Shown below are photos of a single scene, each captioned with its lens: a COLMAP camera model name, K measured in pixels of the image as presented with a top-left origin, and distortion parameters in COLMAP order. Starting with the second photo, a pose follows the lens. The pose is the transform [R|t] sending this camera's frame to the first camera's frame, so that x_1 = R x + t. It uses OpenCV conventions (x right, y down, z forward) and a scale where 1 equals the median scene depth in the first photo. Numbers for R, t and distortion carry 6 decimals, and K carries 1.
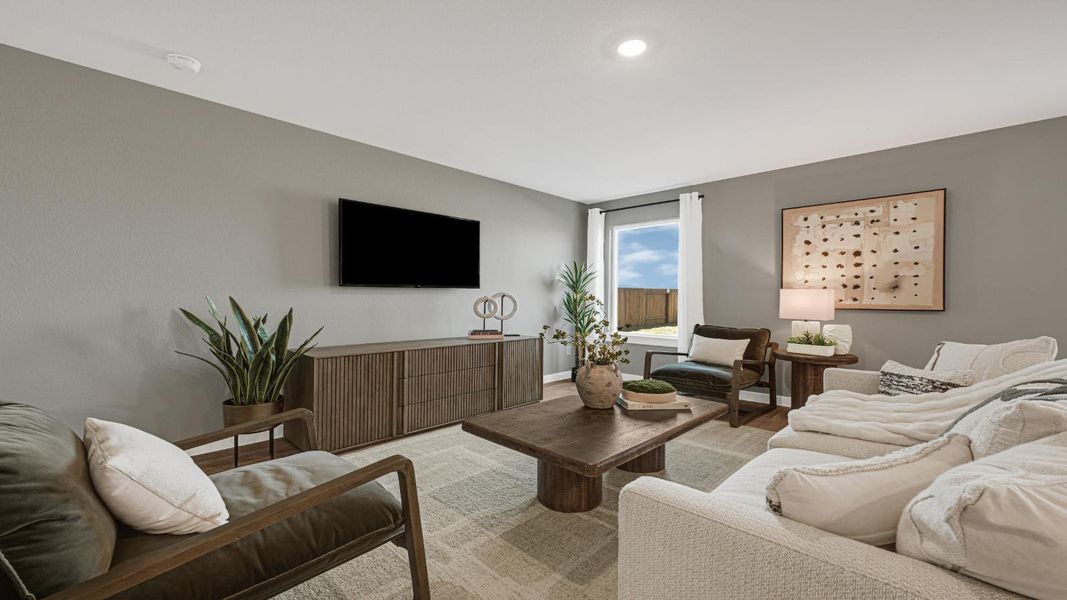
lens RADIAL K [[423.4, 0, 532.4], [0, 423.4, 300.8], [0, 0, 1]] dist [0.000462, 0.000126]
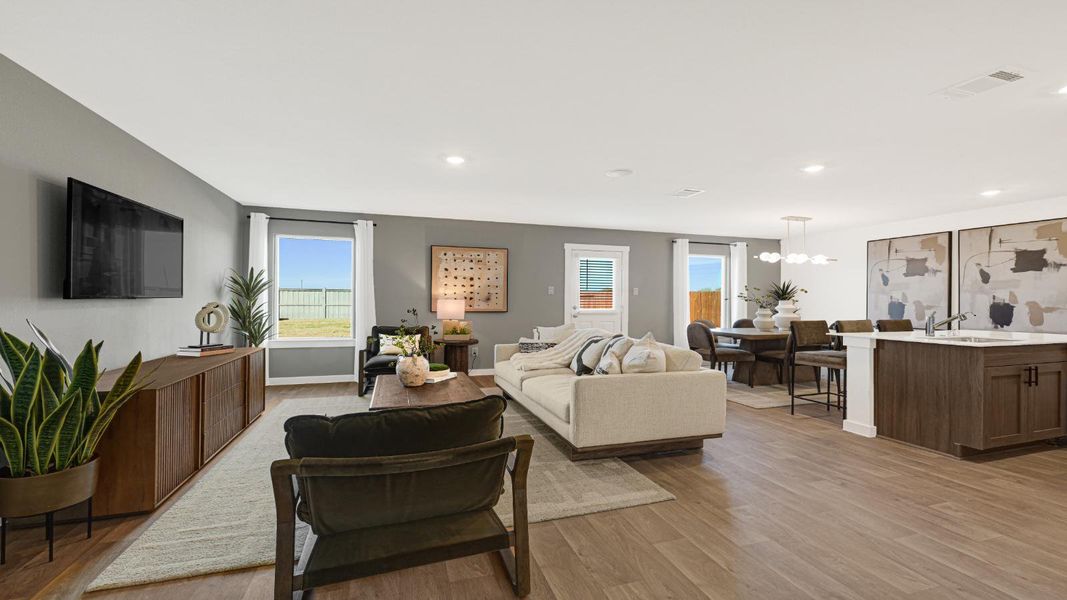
lens RADIAL K [[435.3, 0, 533.5], [0, 435.3, 300.0], [0, 0, 1]] dist [-0.001975, -0.000236]
pose [[0.477463, -0.000511, 0.878652, -0.638136], [0.000835, 1.000000, 0.000127, -0.027273], [-0.878651, 0.000673, 0.477463, -0.048381]]
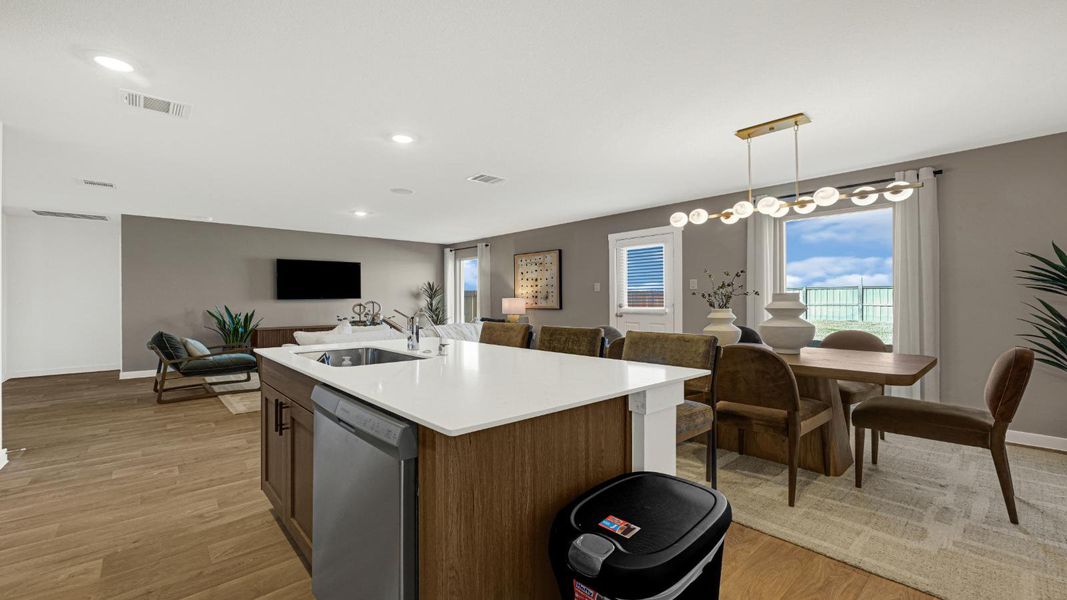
lens RADIAL K [[435.3, 0, 533.5], [0, 435.3, 300.0], [0, 0, 1]] dist [-0.001975, -0.000236]
pose [[0.996938, -0.008336, -0.077751, 0.899602], [0.008023, 0.999958, -0.004338, -0.010820], [0.077784, 0.003701, 0.996963, -0.979415]]
